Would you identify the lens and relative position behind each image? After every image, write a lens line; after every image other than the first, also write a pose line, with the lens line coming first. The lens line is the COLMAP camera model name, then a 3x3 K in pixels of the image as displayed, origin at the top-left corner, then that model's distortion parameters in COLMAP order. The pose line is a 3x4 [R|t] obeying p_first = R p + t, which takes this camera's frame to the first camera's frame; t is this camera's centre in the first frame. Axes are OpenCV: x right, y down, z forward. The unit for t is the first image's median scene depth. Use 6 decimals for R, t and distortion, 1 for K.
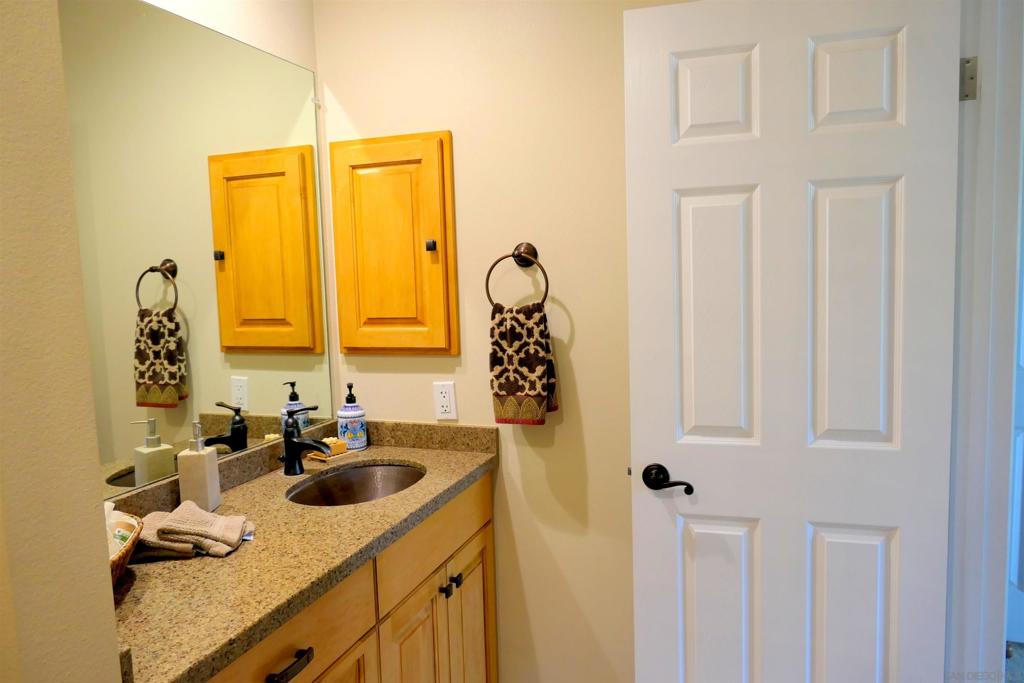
lens RADIAL K [[726.5, 0, 512.0], [0, 726.5, 341.5], [0, 0, 1]] dist [-0.017956, -0.000196]
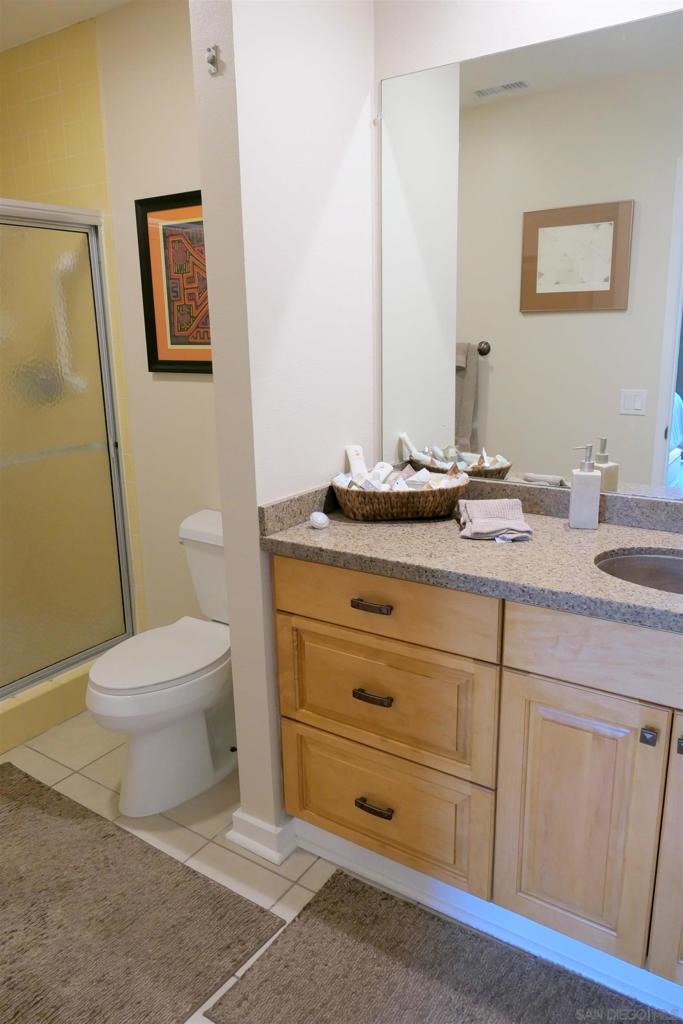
lens RADIAL K [[726.5, 0, 341.5], [0, 726.5, 512.0], [0, 0, 1]] dist [-0.017956, -0.000196]
pose [[-0.253596, 0.263937, -0.930605, 0.745803], [-0.072427, 0.954173, 0.290358, -0.086058], [0.964595, 0.141034, -0.222858, 0.990615]]
